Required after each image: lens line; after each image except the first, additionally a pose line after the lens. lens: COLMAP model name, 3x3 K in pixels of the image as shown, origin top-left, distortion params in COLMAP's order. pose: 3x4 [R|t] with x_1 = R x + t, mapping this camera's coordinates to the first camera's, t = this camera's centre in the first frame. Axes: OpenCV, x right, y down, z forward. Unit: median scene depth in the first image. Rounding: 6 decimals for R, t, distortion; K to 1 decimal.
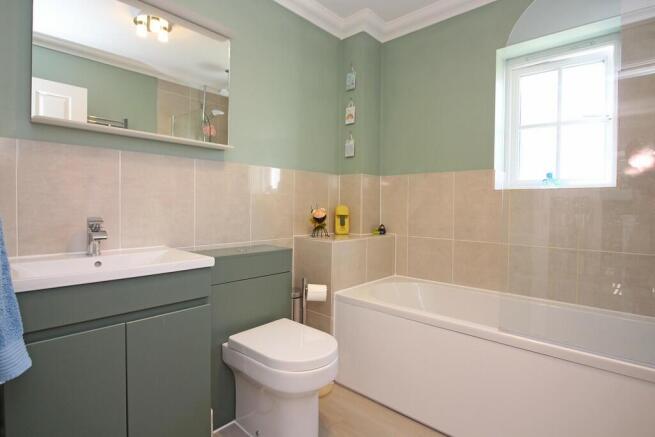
lens RADIAL K [[331.6, 0, 317.9], [0, 331.6, 210.4], [0, 0, 1]] dist [0.000474, -0.018200]
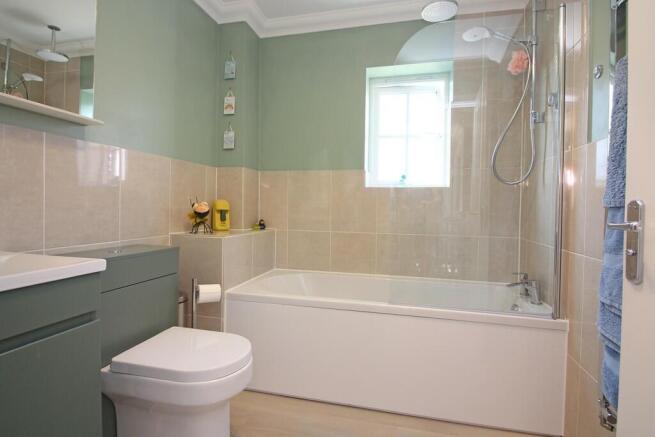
lens RADIAL K [[331.6, 0, 317.9], [0, 331.6, 210.4], [0, 0, 1]] dist [0.000474, -0.018200]
pose [[0.877003, 0.000906, 0.480485, -0.153253], [-0.001323, 0.999999, 0.000529, 0.015873], [-0.480484, -0.001099, 0.877003, 0.045582]]
